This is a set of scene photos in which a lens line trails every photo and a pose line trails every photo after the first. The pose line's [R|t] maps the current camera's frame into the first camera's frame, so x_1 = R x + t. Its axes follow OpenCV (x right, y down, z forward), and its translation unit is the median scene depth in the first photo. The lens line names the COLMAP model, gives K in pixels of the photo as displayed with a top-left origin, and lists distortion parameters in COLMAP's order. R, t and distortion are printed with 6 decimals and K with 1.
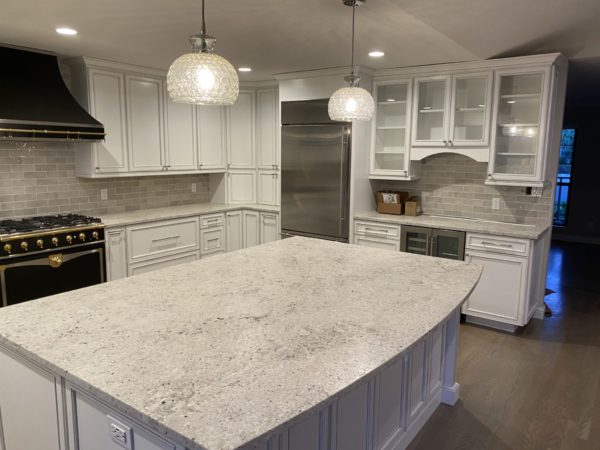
lens RADIAL K [[455.8, 0, 303.9], [0, 455.8, 216.8], [0, 0, 1]] dist [0.060027, -0.079046]
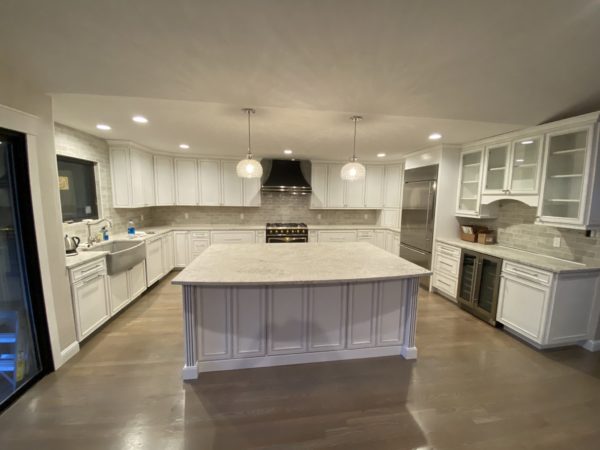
lens RADIAL K [[243.1, 0, 299.4], [0, 243.1, 225.6], [0, 0, 1]] dist [-0.003641, -0.004931]
pose [[0.693042, 0.084507, -0.715927, 0.400909], [-0.111410, 0.993730, 0.009450, -0.002918], [0.712236, 0.073212, 0.698111, 0.087174]]
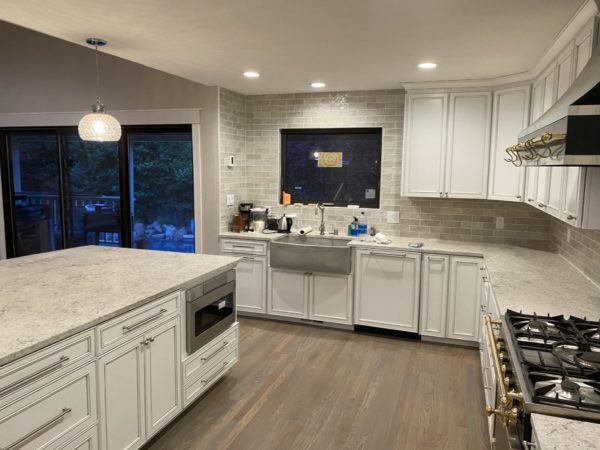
lens RADIAL K [[455.8, 0, 304.5], [0, 455.8, 217.2], [0, 0, 1]] dist [0.060027, -0.079046]
pose [[-0.953292, 0.003187, -0.302033, -0.167271], [-0.073933, 0.967065, 0.243556, -0.174922], [0.292862, 0.254510, -0.921660, 1.143762]]
